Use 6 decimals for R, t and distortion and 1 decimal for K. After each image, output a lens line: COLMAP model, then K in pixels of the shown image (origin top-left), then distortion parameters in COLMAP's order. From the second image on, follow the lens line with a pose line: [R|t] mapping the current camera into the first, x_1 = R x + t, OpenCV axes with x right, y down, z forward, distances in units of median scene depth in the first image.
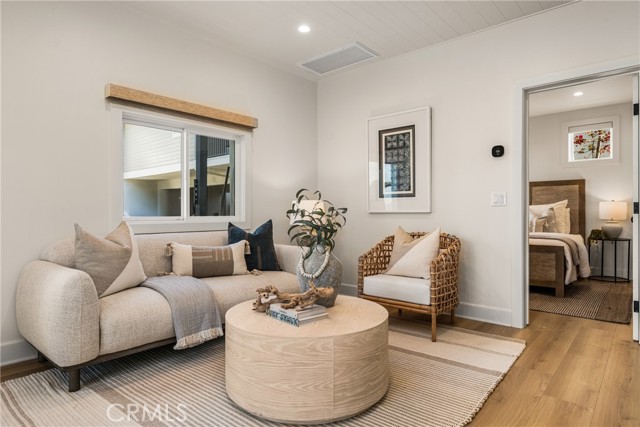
lens RADIAL K [[373.5, 0, 320.0], [0, 373.5, 213.5], [0, 0, 1]] dist [-0.004031, -0.000887]
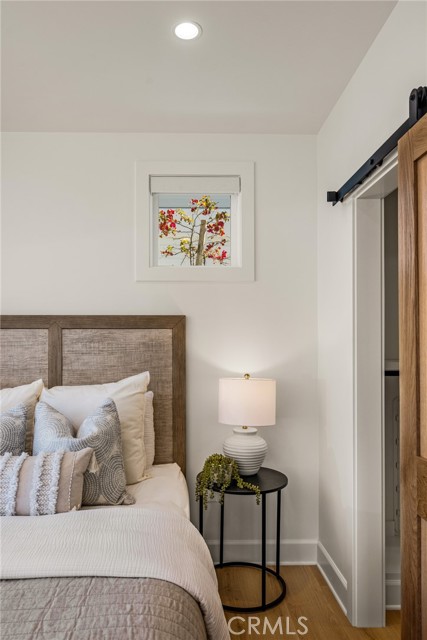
lens RADIAL K [[458.7, 0, 188.6], [0, 458.7, 340.6], [0, 0, 1]] dist [-0.005061, -0.001260]
pose [[0.752604, 0.002760, 0.658467, 0.642871], [-0.002477, 0.999996, -0.001361, -0.105123], [-0.658468, -0.000607, 0.752608, 1.027443]]
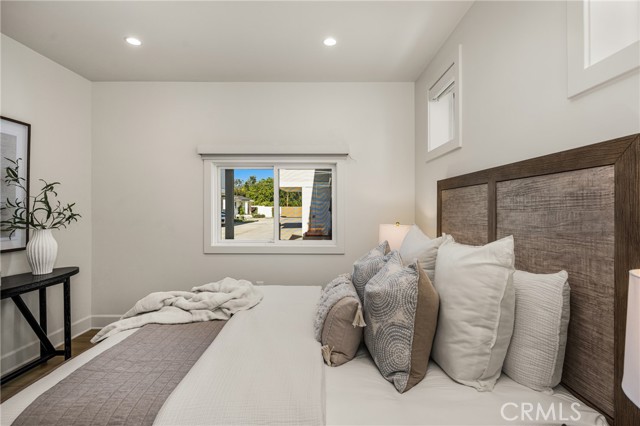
lens RADIAL K [[304.3, 0, 322.1], [0, 304.3, 207.6], [0, 0, 1]] dist [0.000169, 0.000009]
pose [[0.665728, 0.000226, -0.746194, 1.152254], [0.002085, 0.999995, 0.002163, -0.088539], [0.746191, -0.002996, 0.665725, 1.243695]]
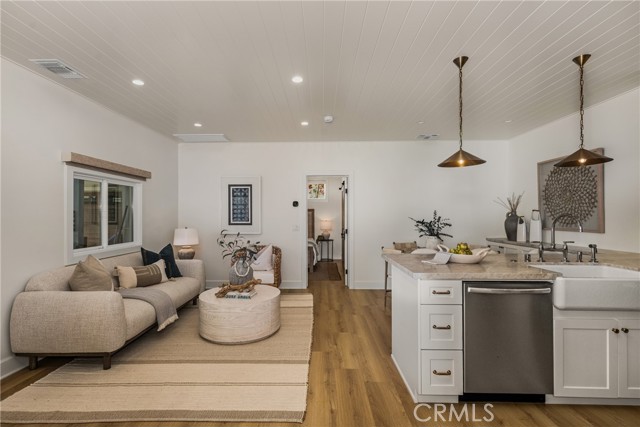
lens RADIAL K [[299.2, 0, 314.4], [0, 299.2, 214.6], [0, 0, 1]] dist [0.001053, -0.000142]
pose [[0.767429, 0.002783, 0.641128, -0.437922], [-0.000270, 0.999992, -0.004016, -0.091152], [-0.641134, 0.002909, 0.767424, -0.287229]]
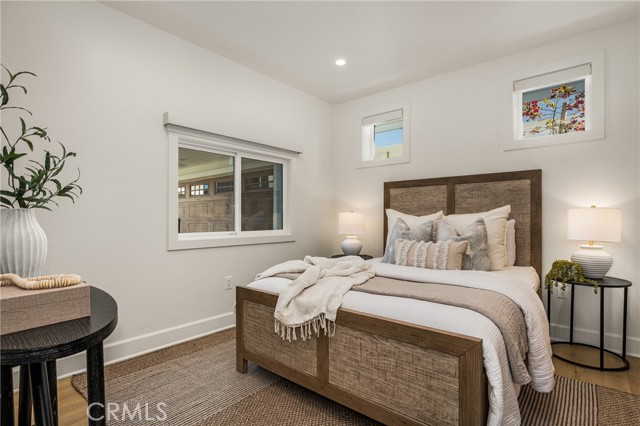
lens RADIAL K [[314.5, 0, 323.0], [0, 314.5, 216.6], [0, 0, 1]] dist [0.000622, -0.000094]
pose [[0.999874, 0.001563, 0.015810, 0.592345], [-0.001547, 0.999998, -0.001030, -0.029641], [-0.015811, 0.001005, 0.999874, 0.838878]]
